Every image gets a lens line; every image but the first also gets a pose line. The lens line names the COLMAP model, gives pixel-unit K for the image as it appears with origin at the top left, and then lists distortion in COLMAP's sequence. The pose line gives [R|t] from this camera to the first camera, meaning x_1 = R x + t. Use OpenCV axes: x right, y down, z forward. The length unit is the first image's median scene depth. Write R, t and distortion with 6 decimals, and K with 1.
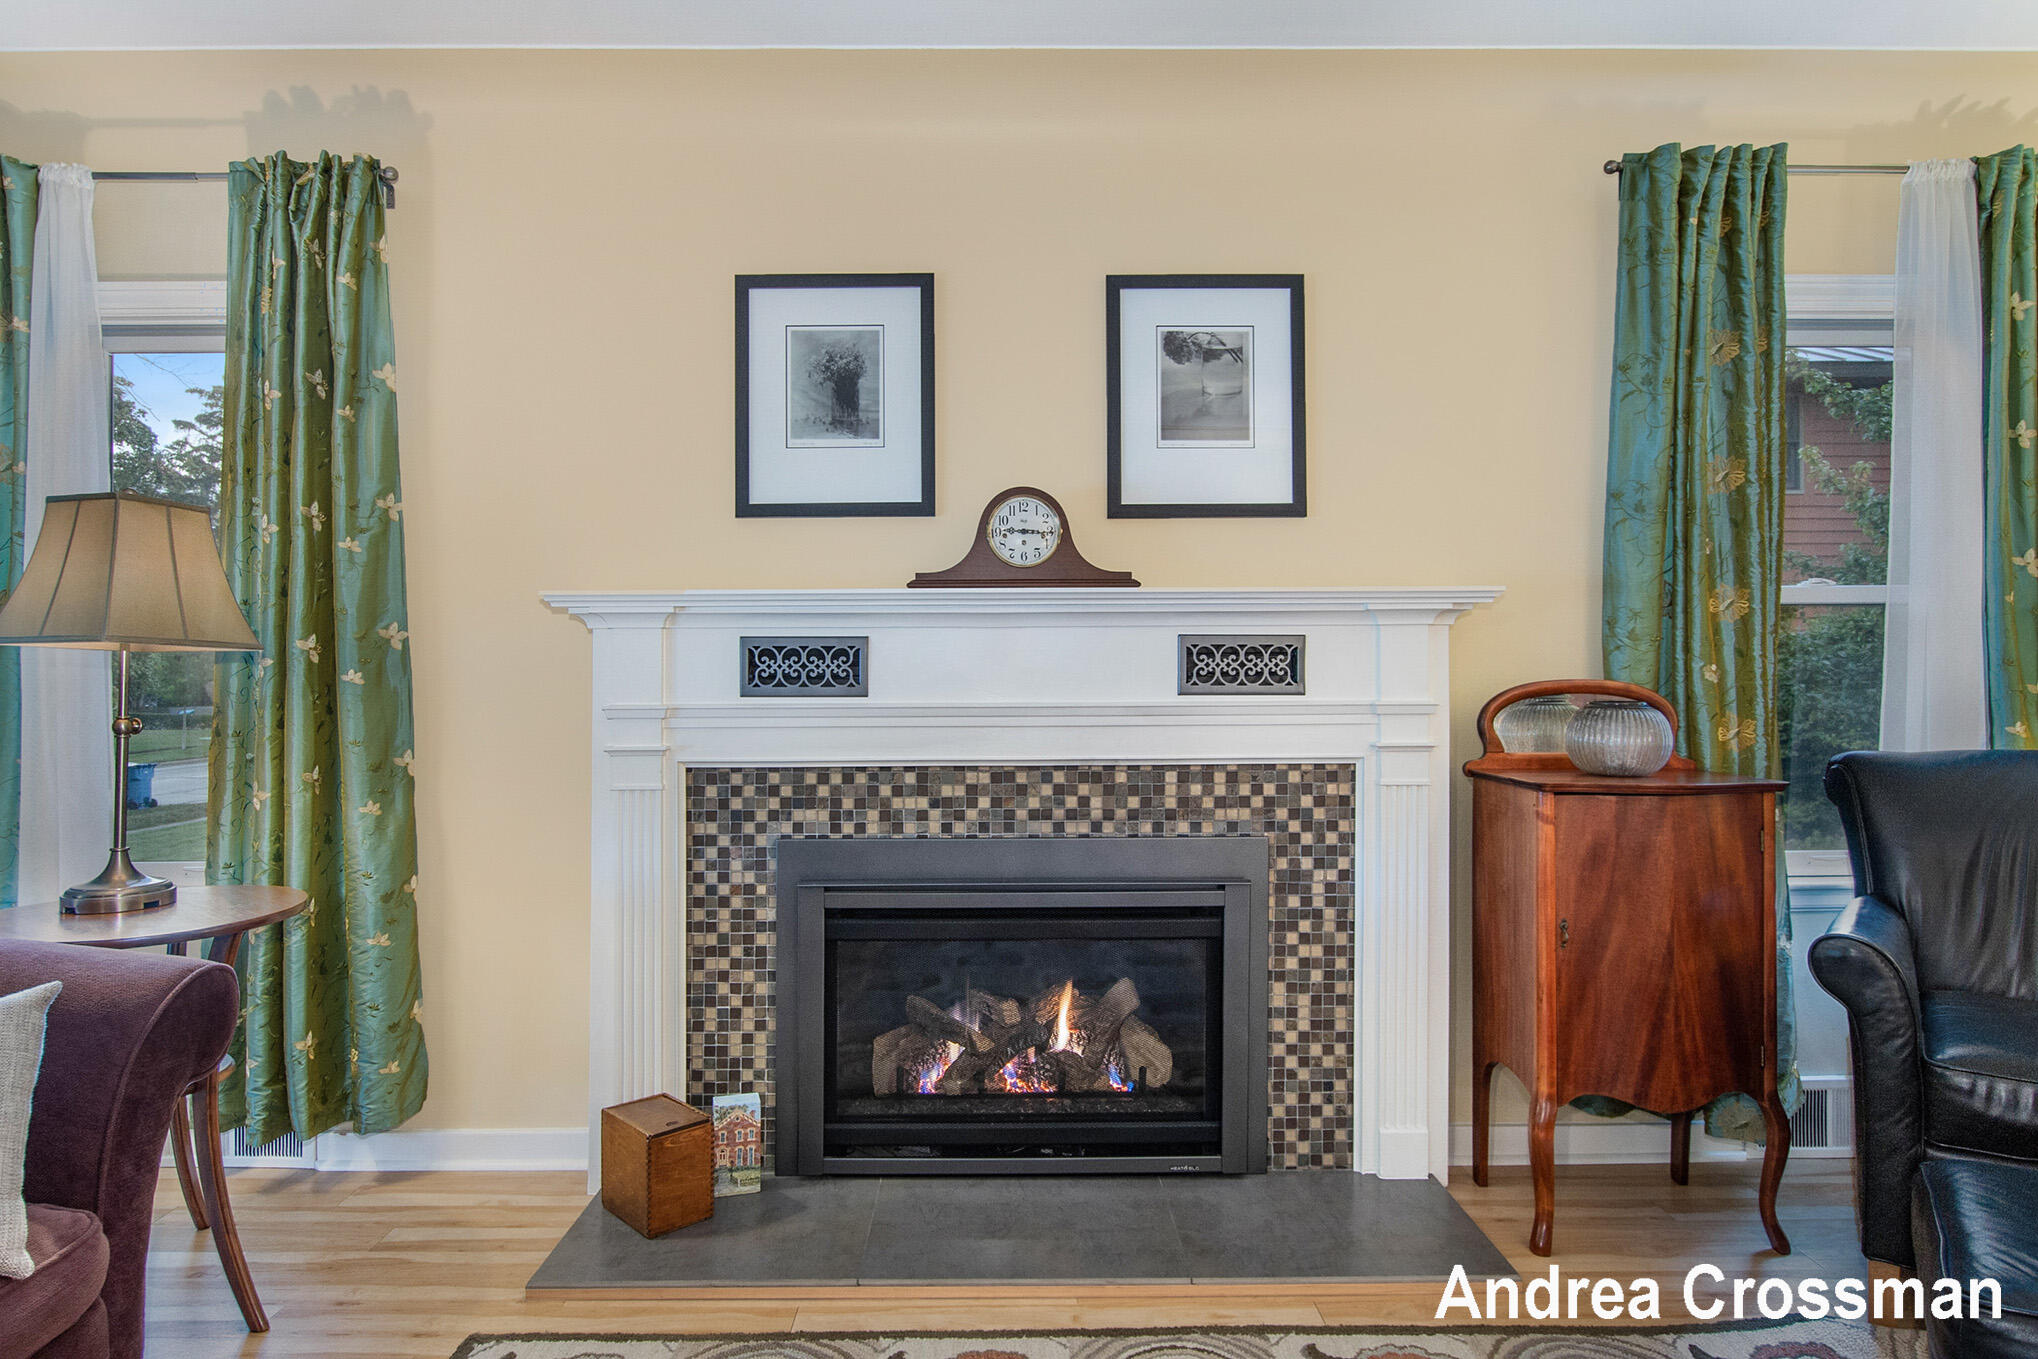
lens RADIAL K [[1180.0, 0, 999.2], [0, 1180.0, 689.2], [0, 0, 1]] dist [-0.021494, 0.002472]
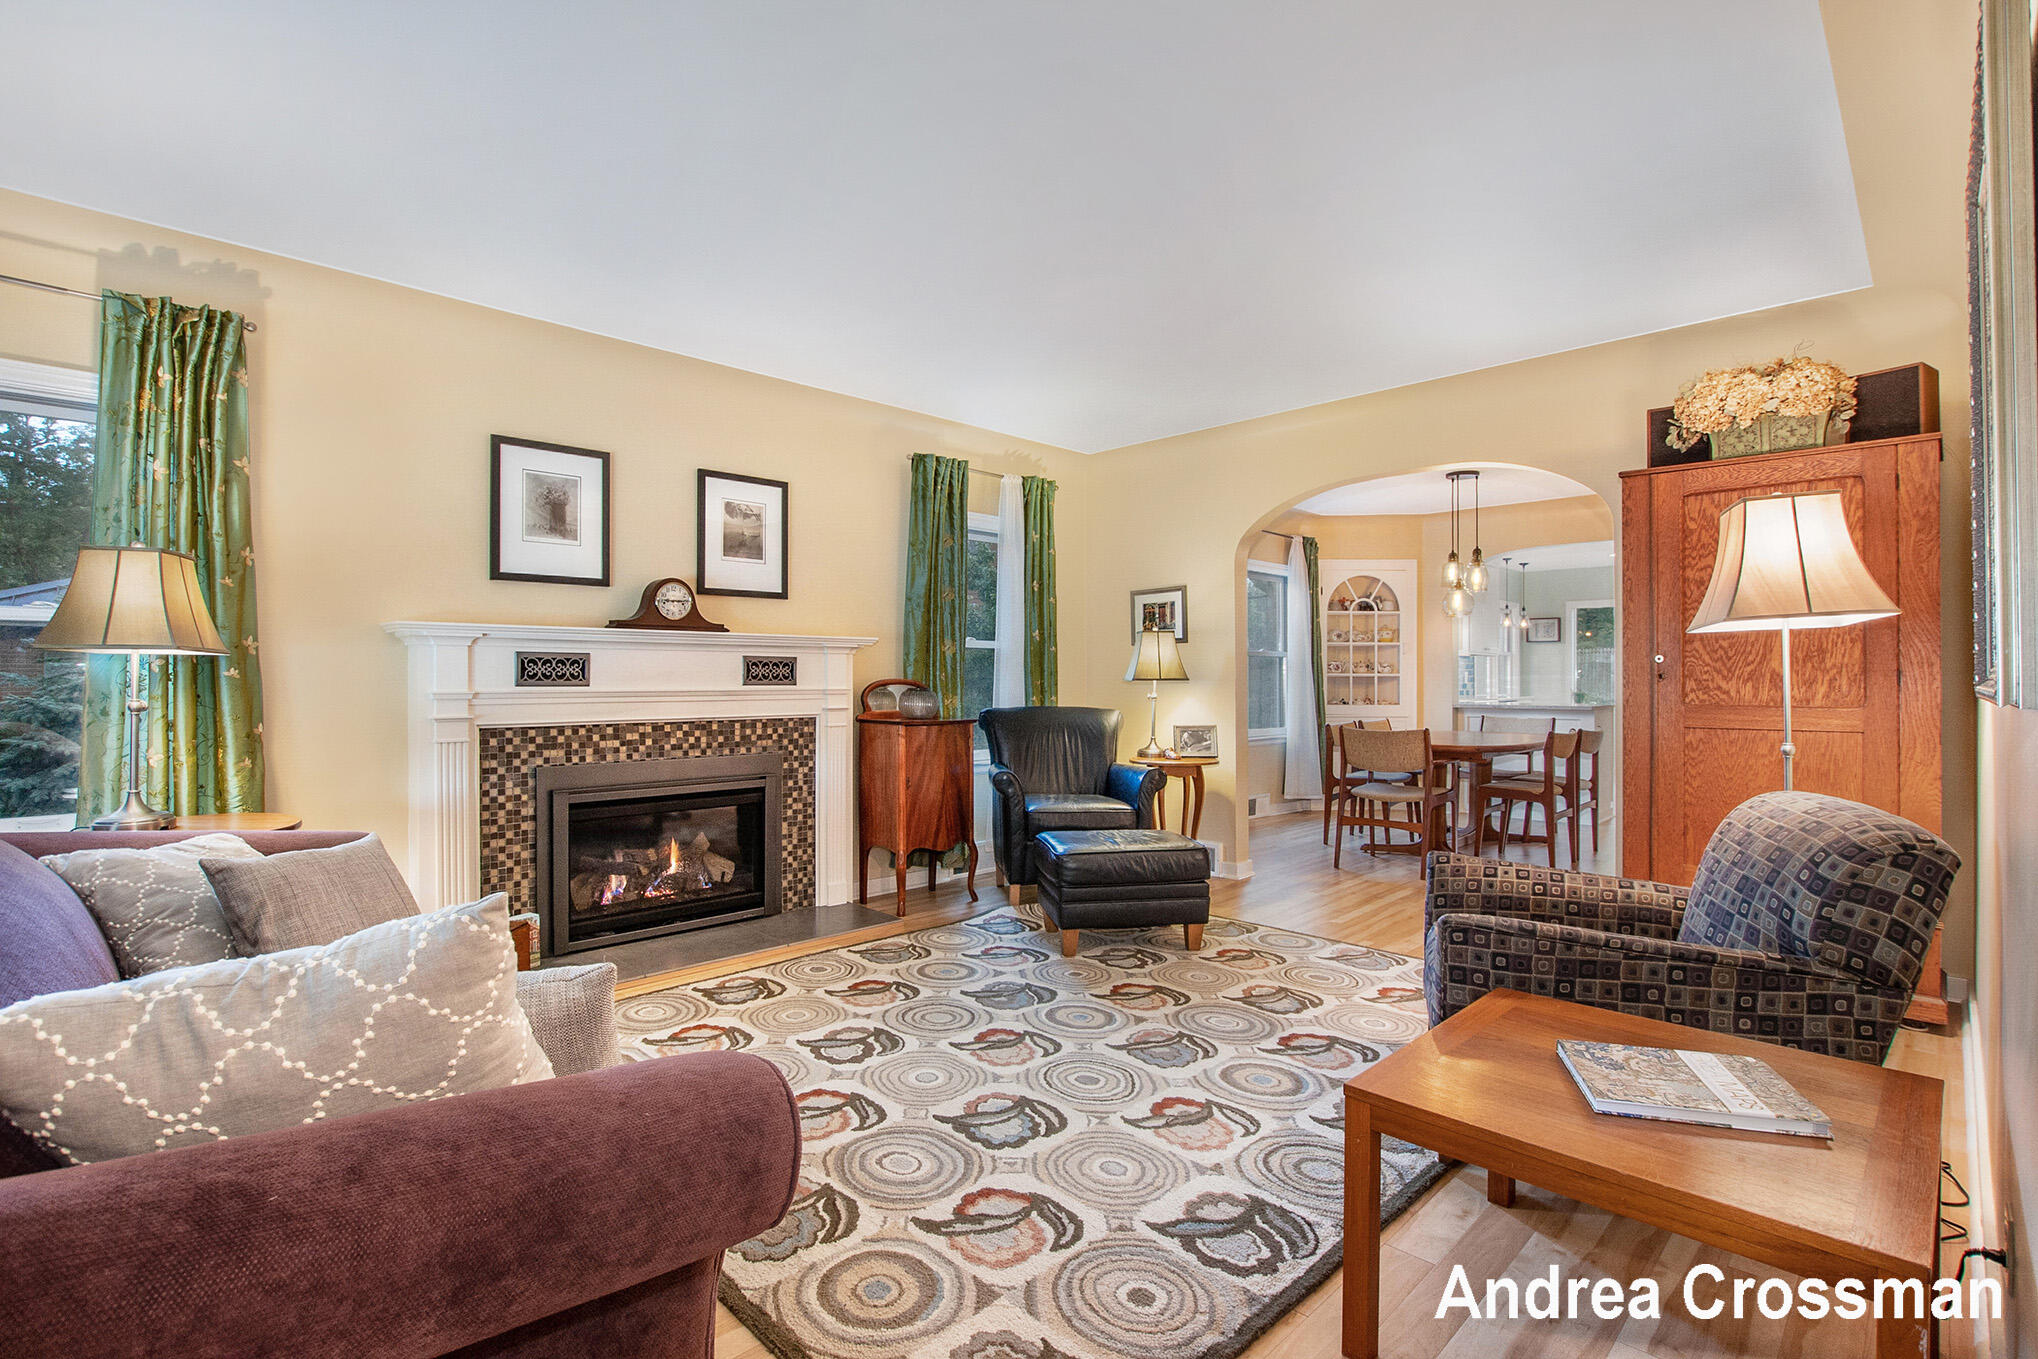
lens RADIAL K [[943.6, 0, 1005.6], [0, 943.6, 680.5], [0, 0, 1]] dist [-0.034500, 0.003029]
pose [[0.719358, 0.003185, 0.694633, -0.646510], [-0.001995, 0.999995, -0.002519, -0.000394], [-0.694637, 0.000427, 0.719360, -0.482708]]
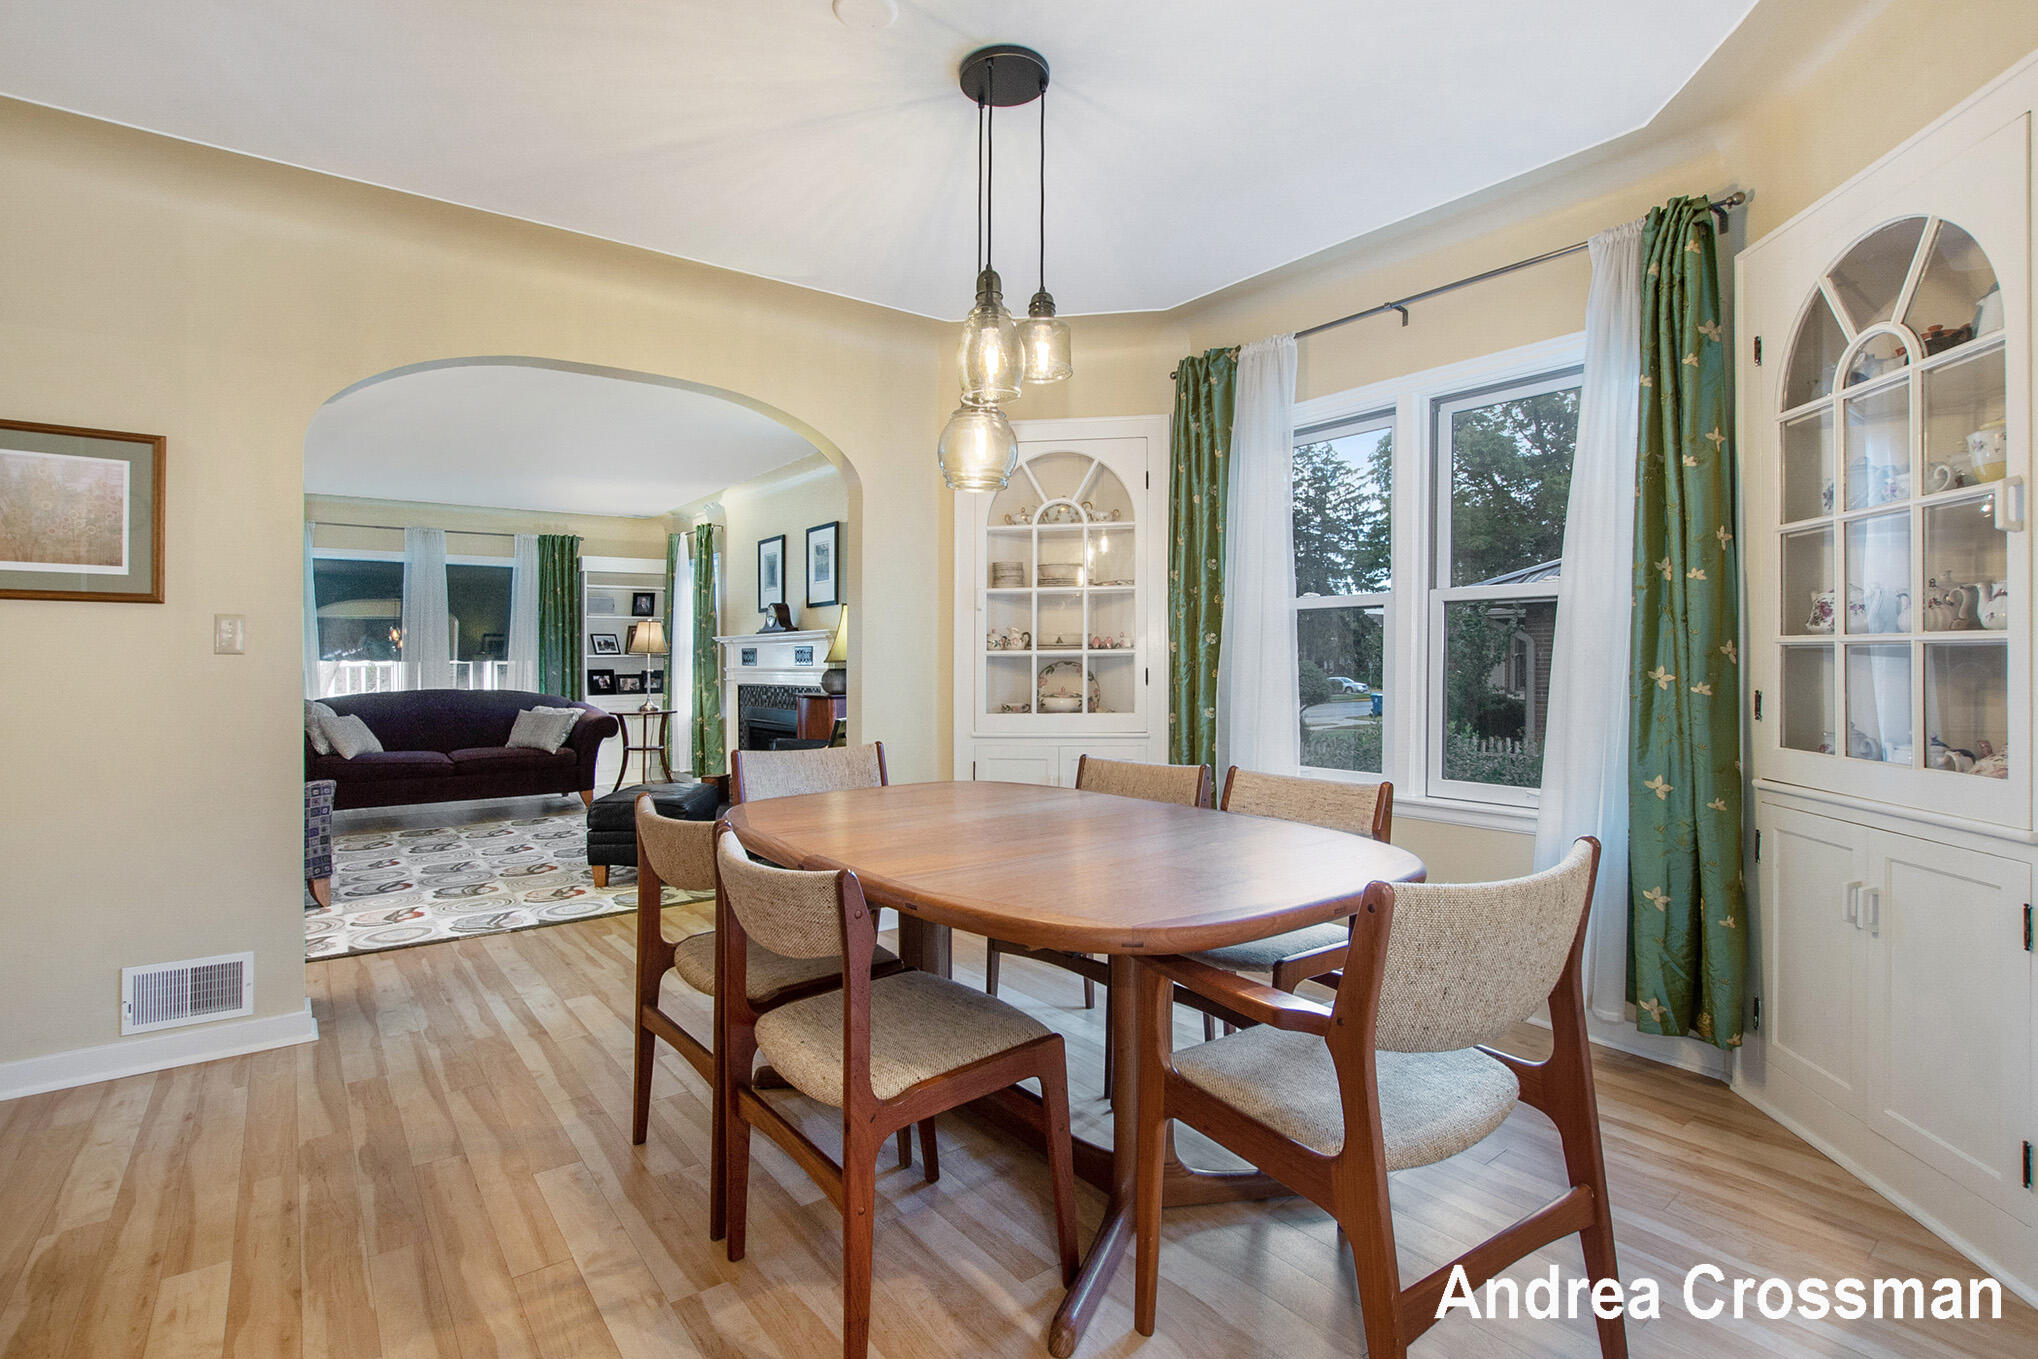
lens RADIAL K [[943.6, 0, 1012.7], [0, 943.6, 669.7], [0, 0, 1]] dist [-0.034500, 0.003029]
pose [[0.602970, 0.007291, -0.797731, 2.504455], [0.000671, 0.999953, 0.009646, -0.007752], [0.797764, -0.006352, 0.602937, -0.060543]]
